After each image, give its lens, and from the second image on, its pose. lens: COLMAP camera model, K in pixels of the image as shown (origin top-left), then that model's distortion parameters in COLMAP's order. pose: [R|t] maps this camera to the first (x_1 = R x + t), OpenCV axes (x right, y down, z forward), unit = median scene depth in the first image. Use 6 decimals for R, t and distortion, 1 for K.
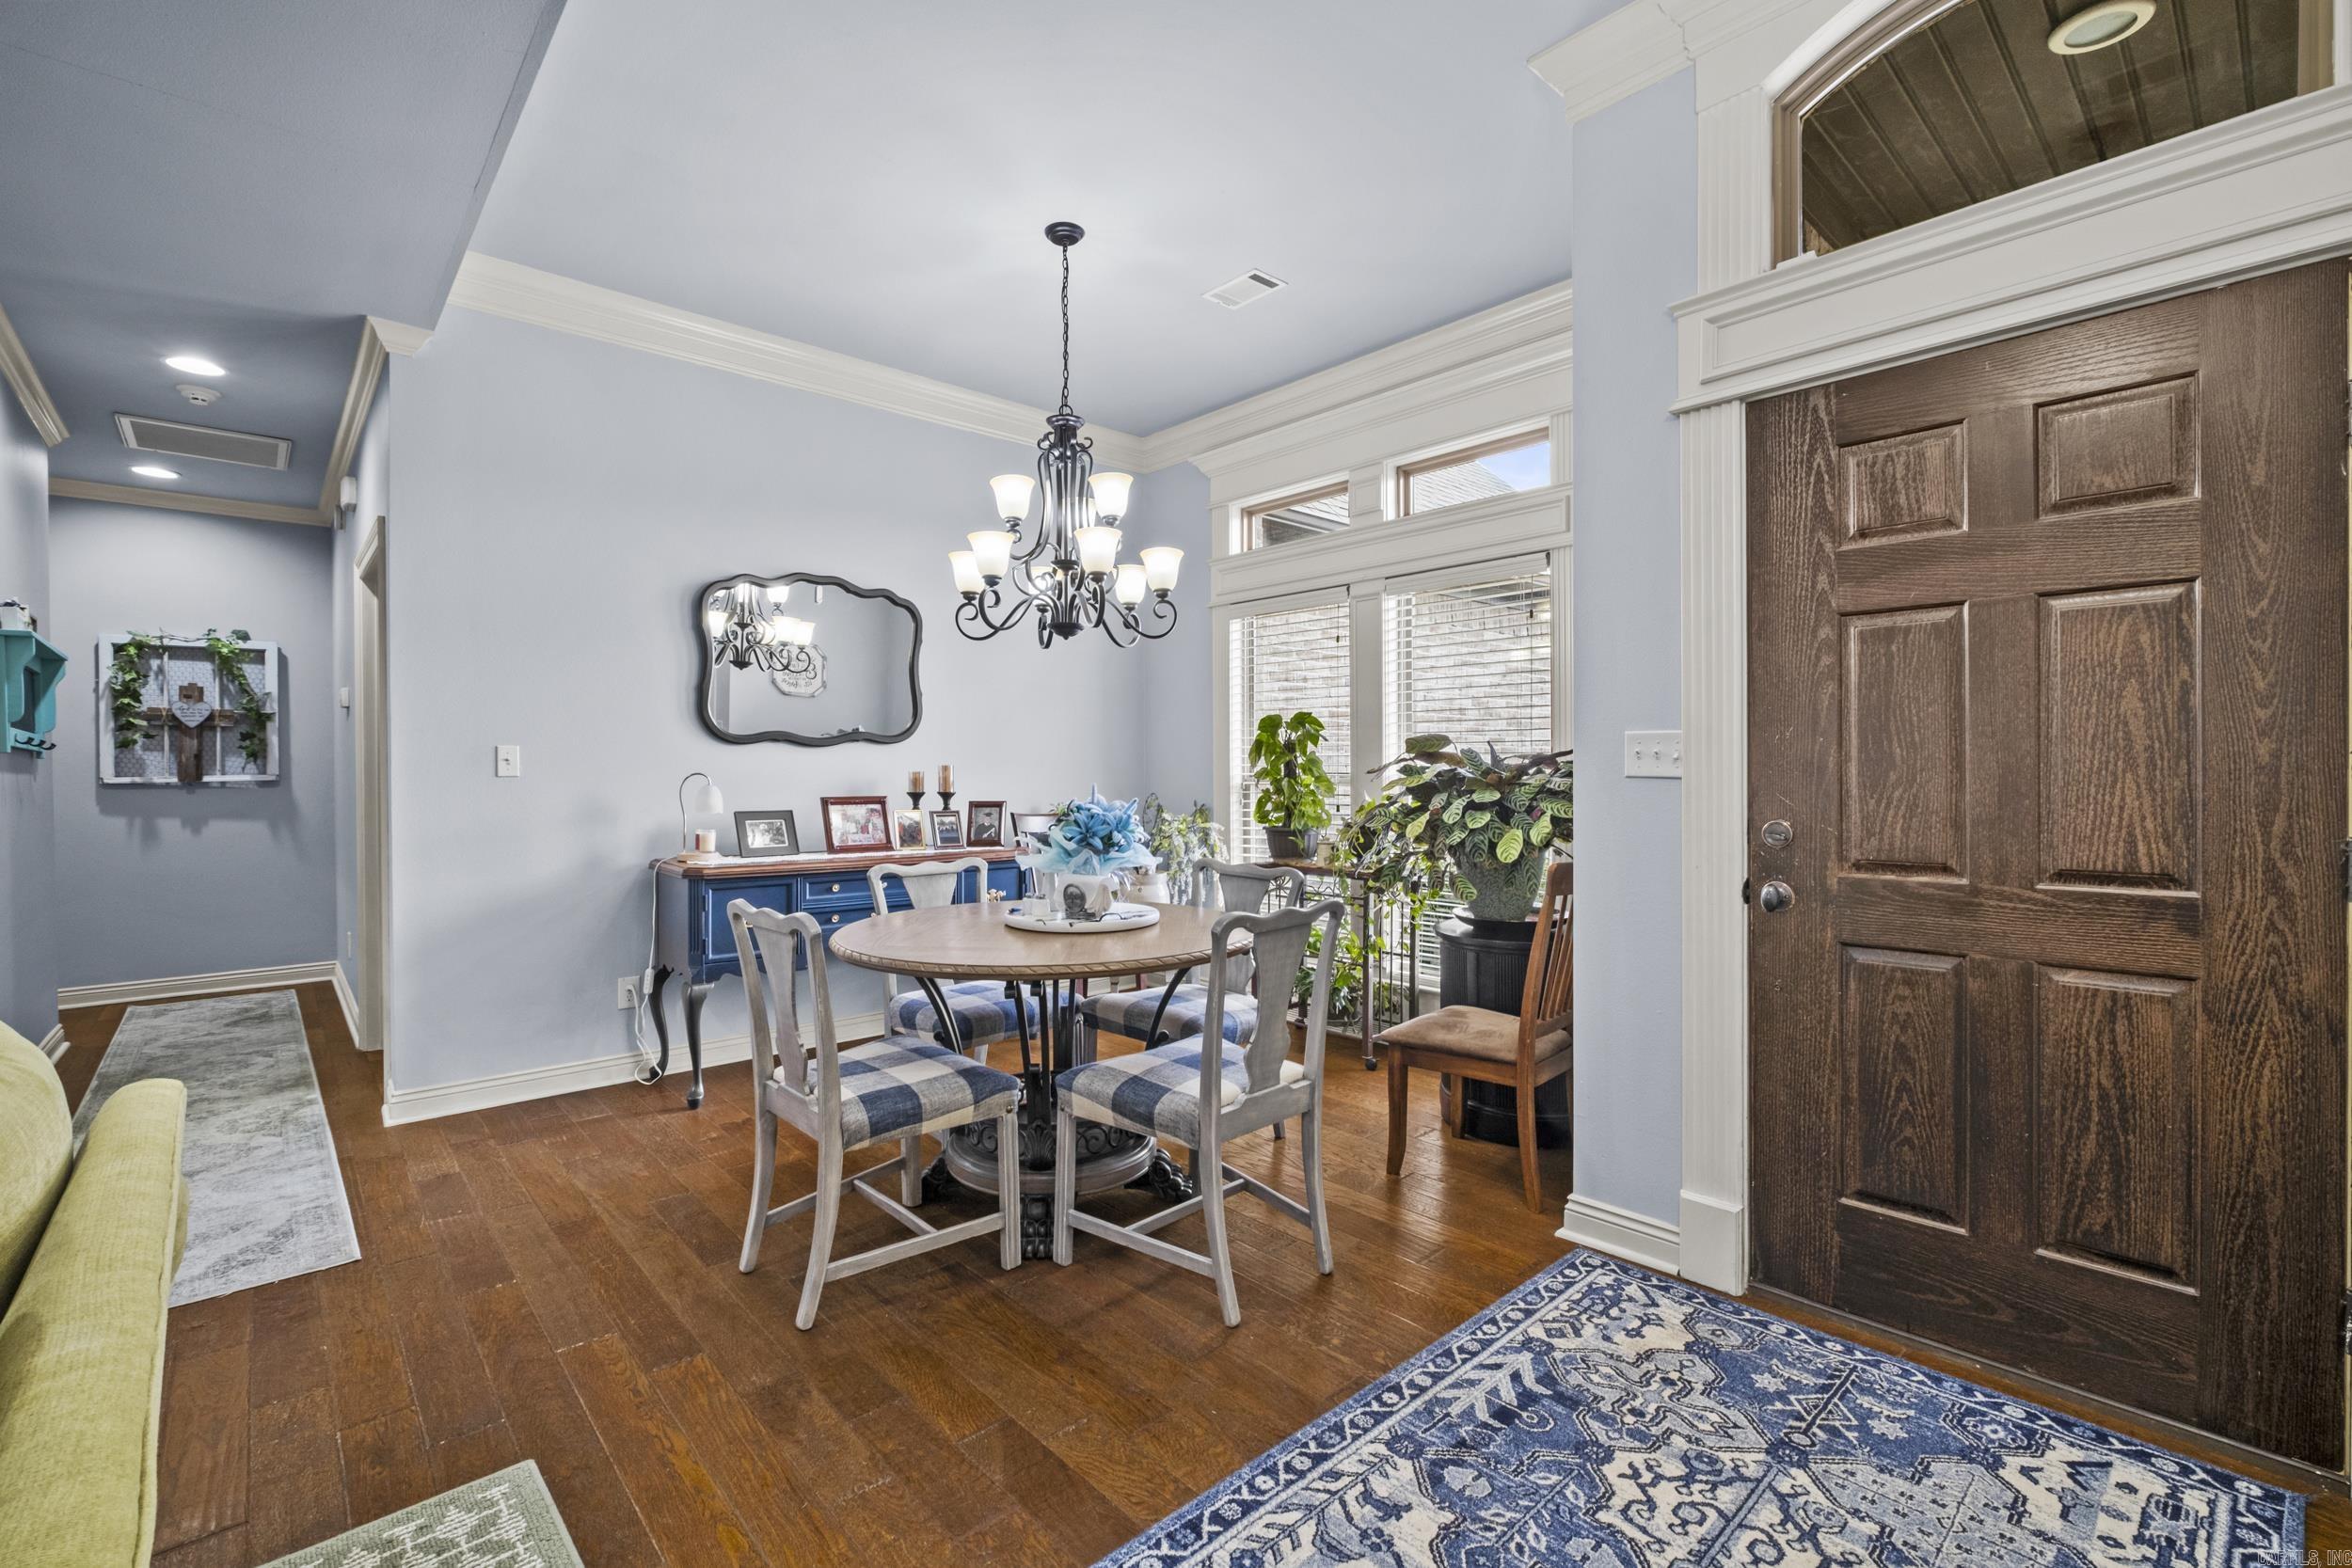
lens RADIAL K [[1025.3, 0, 1169.9], [0, 1025.3, 775.4], [0, 0, 1]] dist [-0.011027, 0.000263]
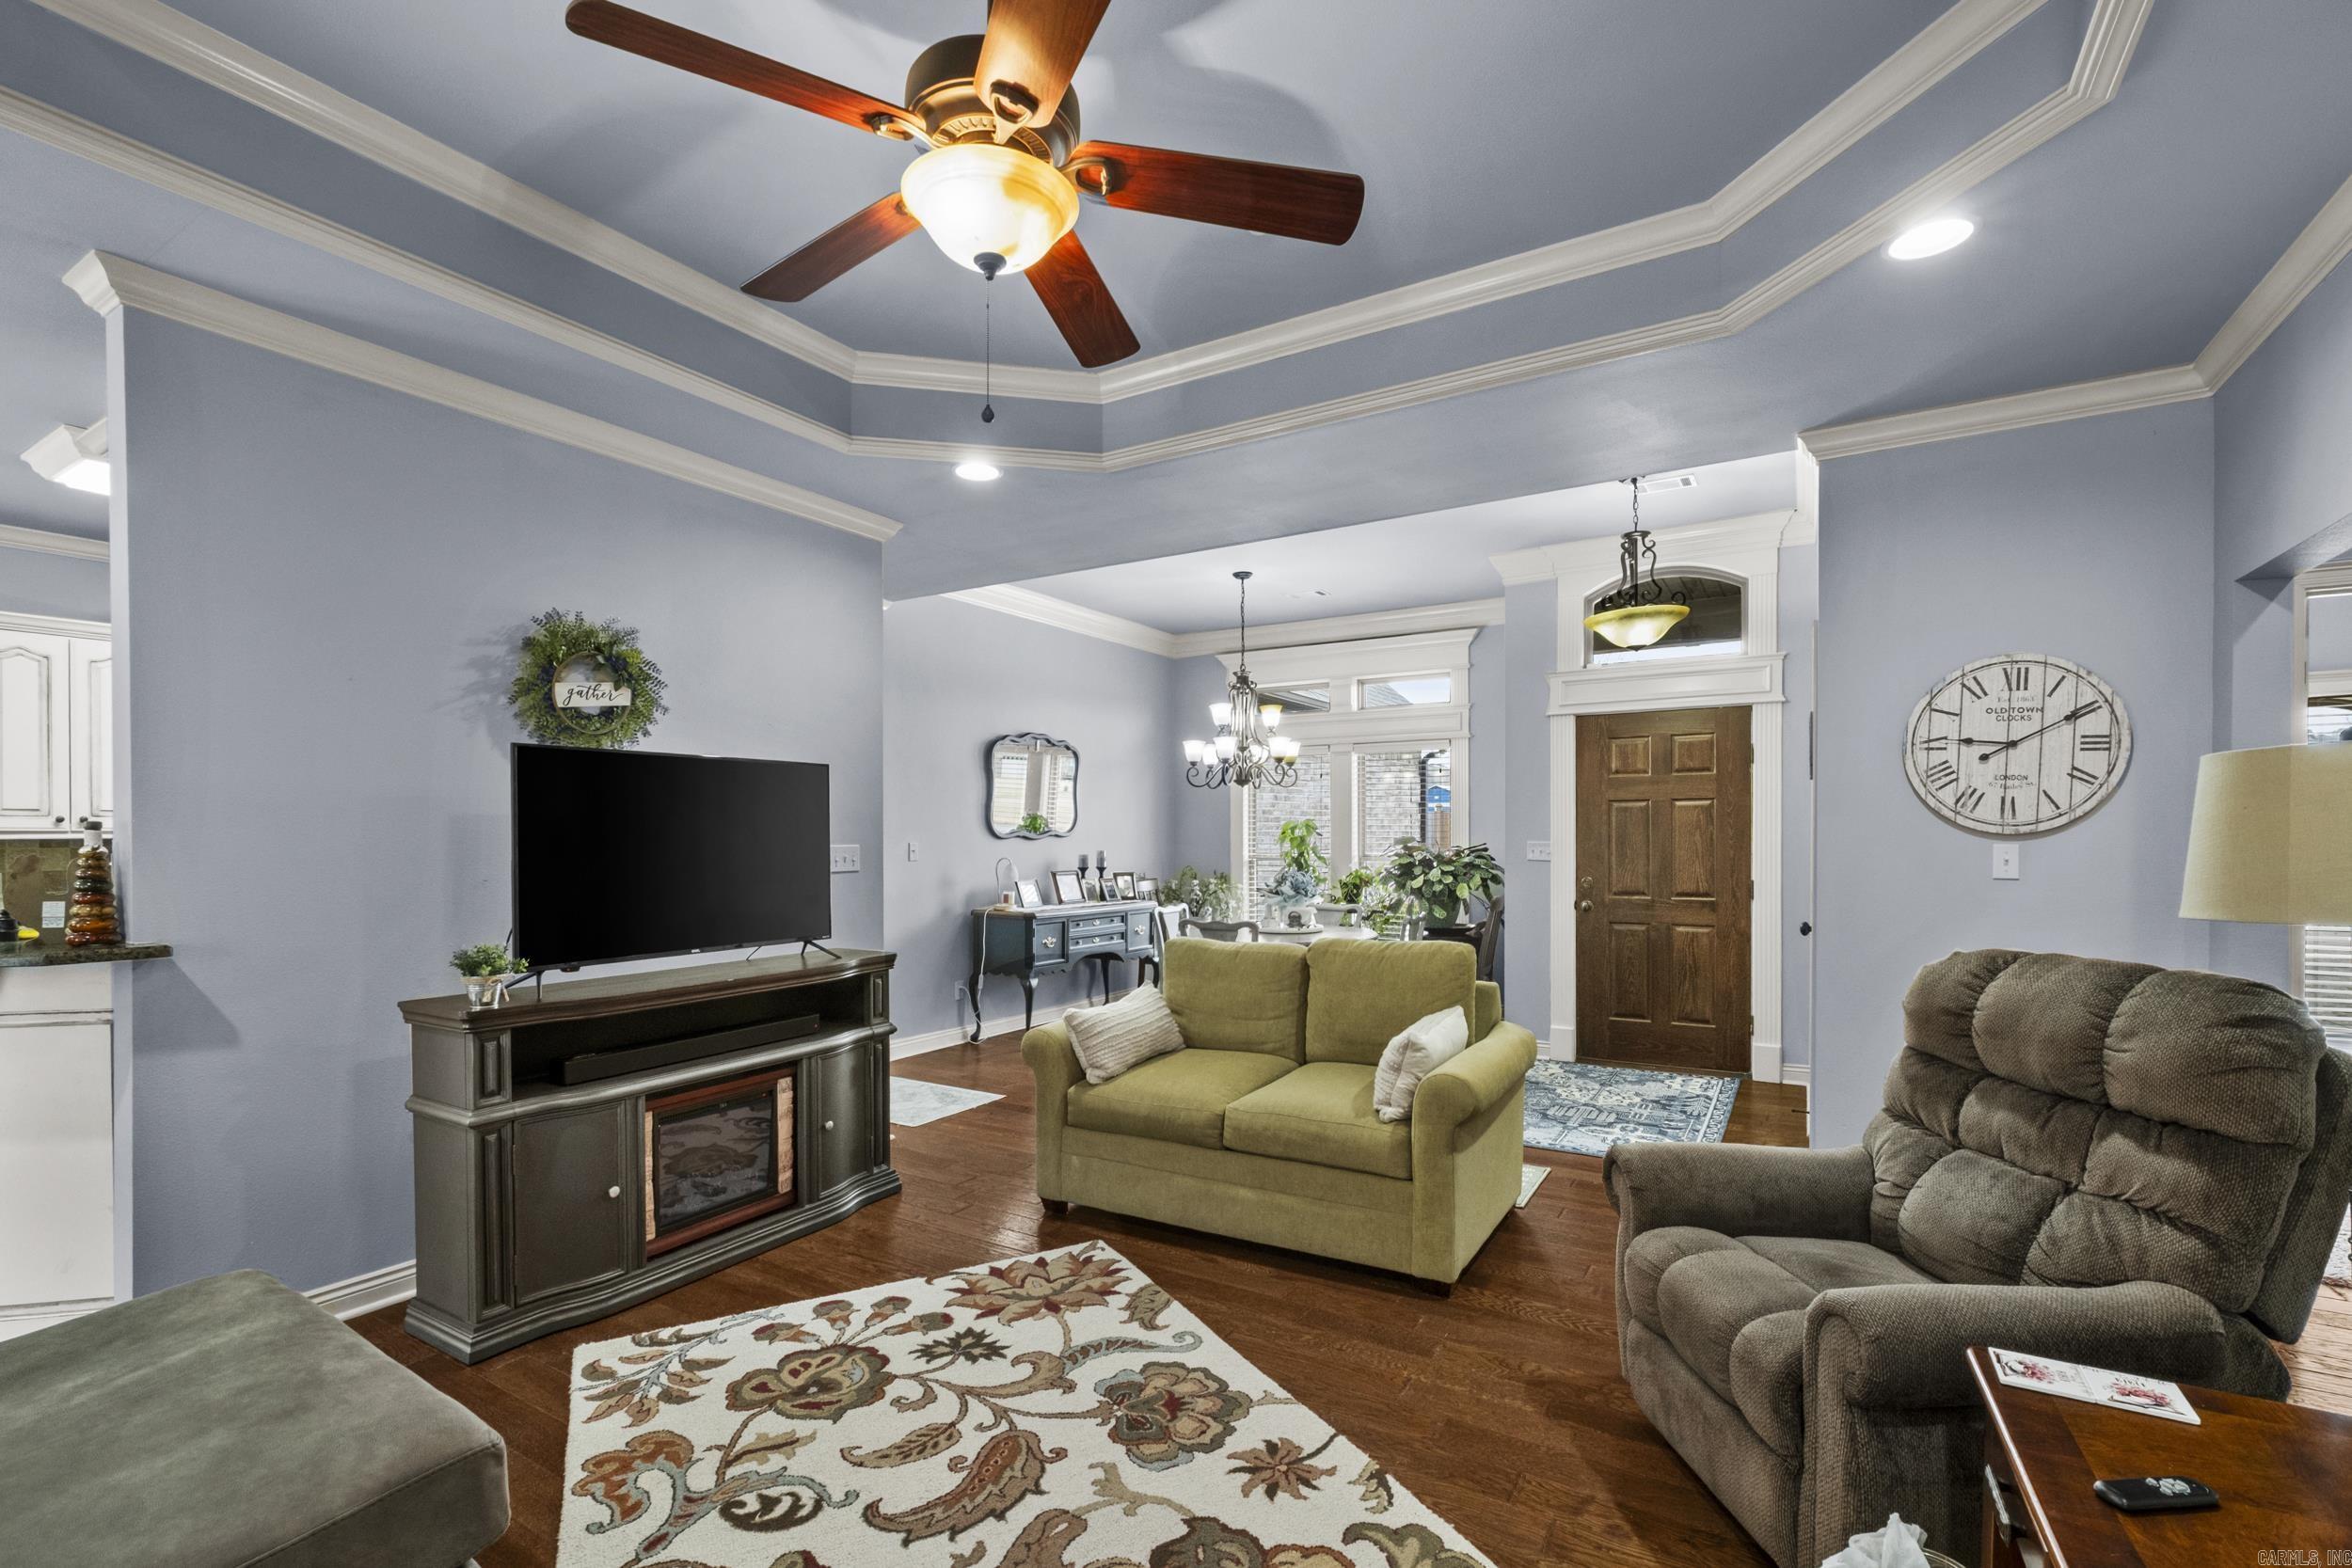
lens RADIAL K [[1025.3, 0, 1196.6], [0, 1025.3, 842.5], [0, 0, 1]] dist [-0.011027, 0.000263]
pose [[0.958047, -0.001634, 0.286607, -1.159755], [0.001308, 0.999998, 0.001329, -0.052043], [-0.286608, -0.000899, 0.958047, -1.274964]]
